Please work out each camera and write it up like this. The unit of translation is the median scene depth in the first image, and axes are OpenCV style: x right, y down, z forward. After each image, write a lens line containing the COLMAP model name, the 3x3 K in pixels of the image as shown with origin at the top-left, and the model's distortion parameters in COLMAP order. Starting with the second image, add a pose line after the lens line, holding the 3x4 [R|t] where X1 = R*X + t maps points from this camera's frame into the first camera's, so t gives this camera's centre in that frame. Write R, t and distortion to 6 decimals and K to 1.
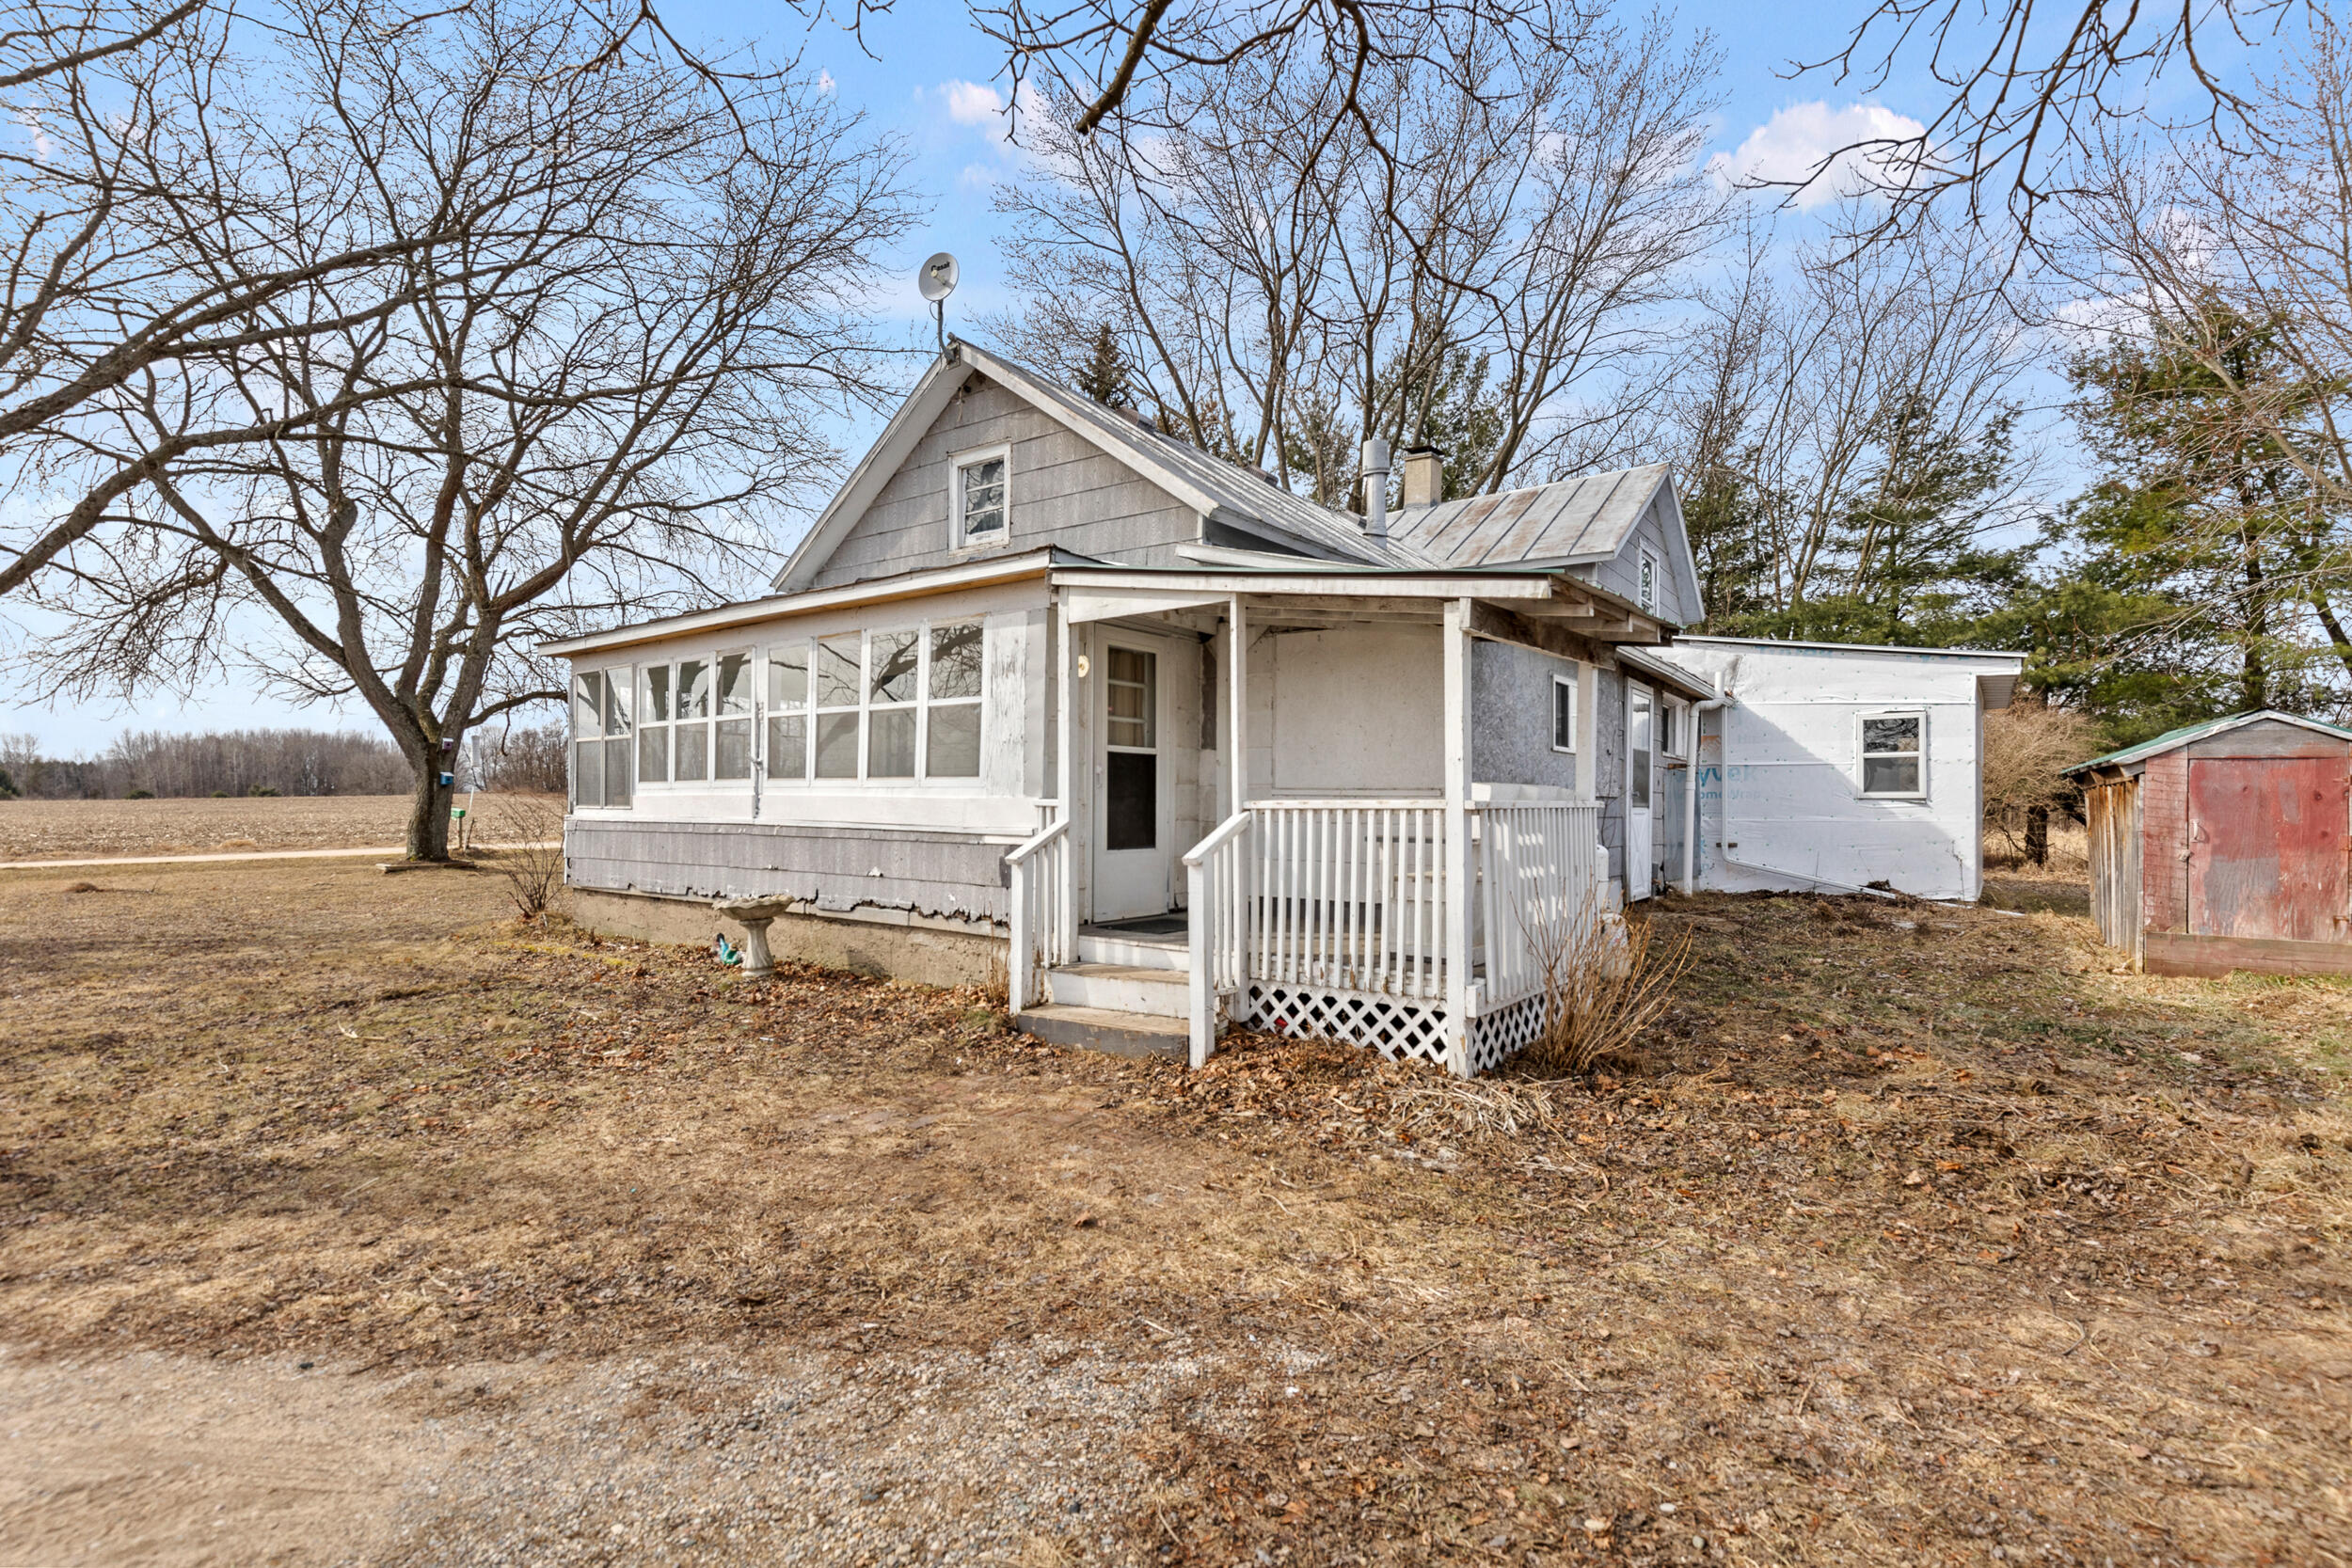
lens RADIAL K [[1078.2, 0, 1177.9], [0, 1078.2, 785.3], [0, 0, 1]] dist [0.010599, 0.000481]
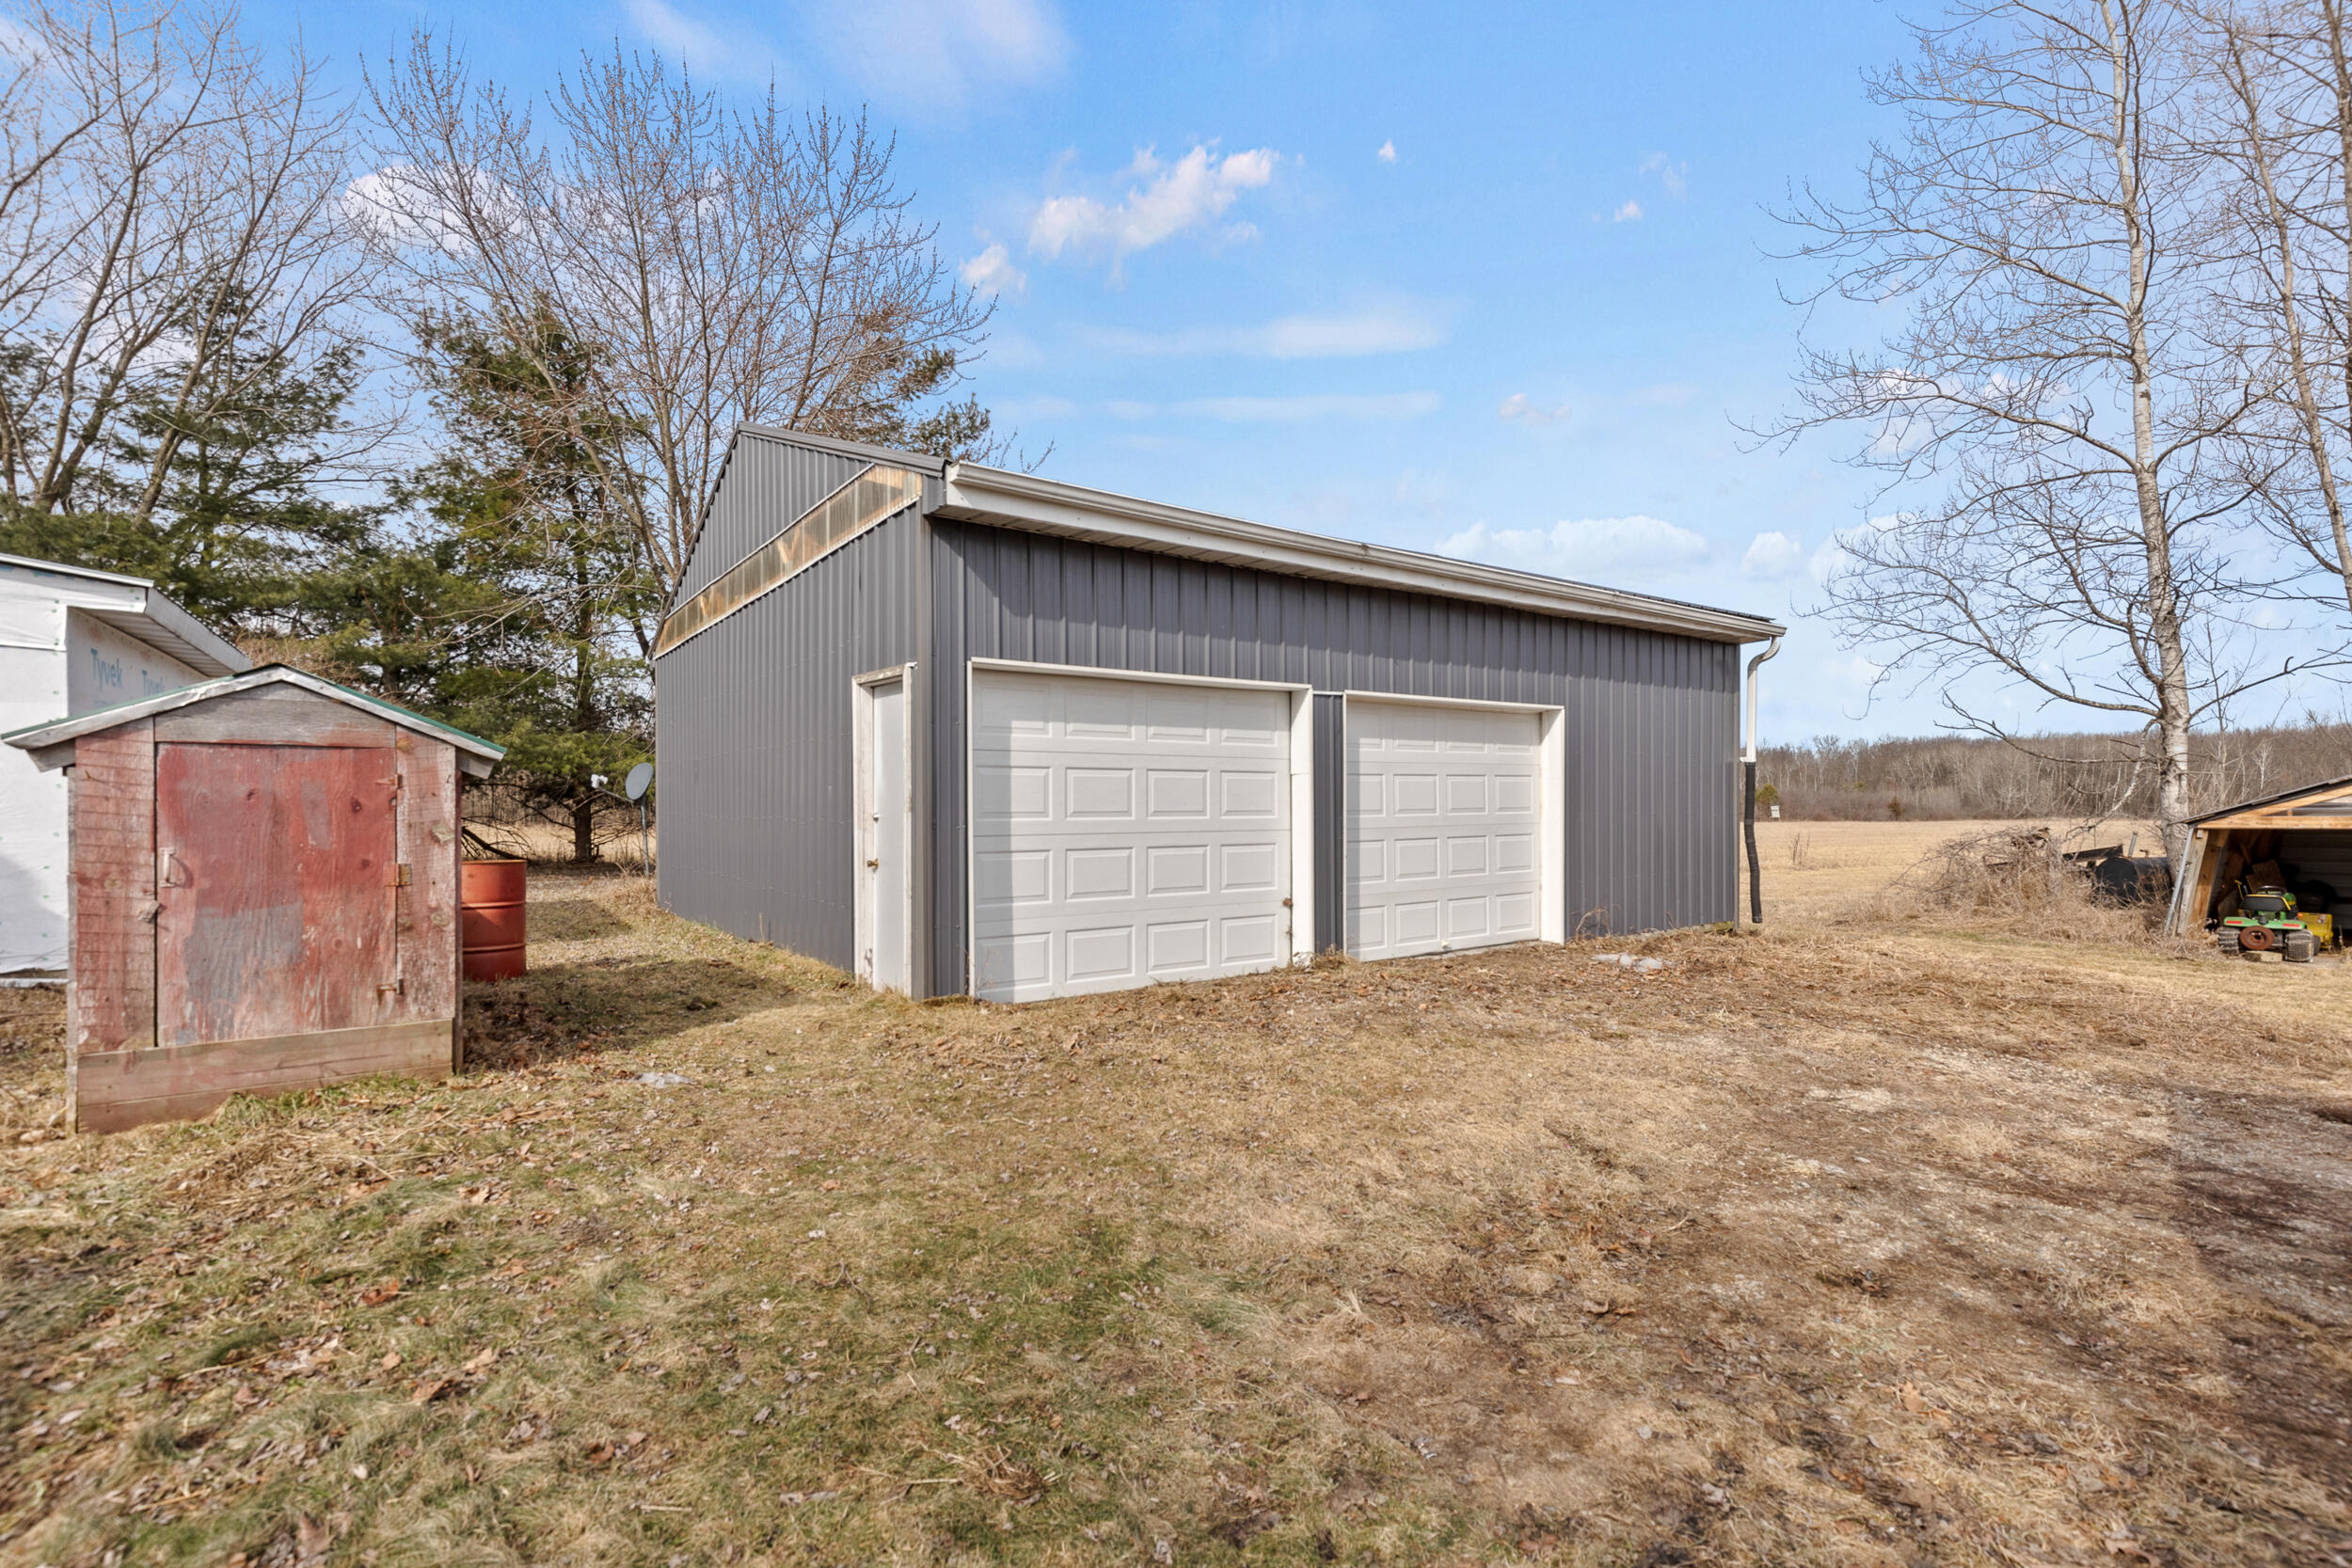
lens RADIAL K [[1078.2, 0, 1183.8], [0, 1078.2, 807.0], [0, 0, 1]] dist [0.010599, 0.000481]
pose [[0.329199, -0.014676, 0.944146, 0.169175], [-0.009545, 0.999776, 0.018869, -0.001807], [-0.944212, -0.015224, 0.328986, 0.090713]]
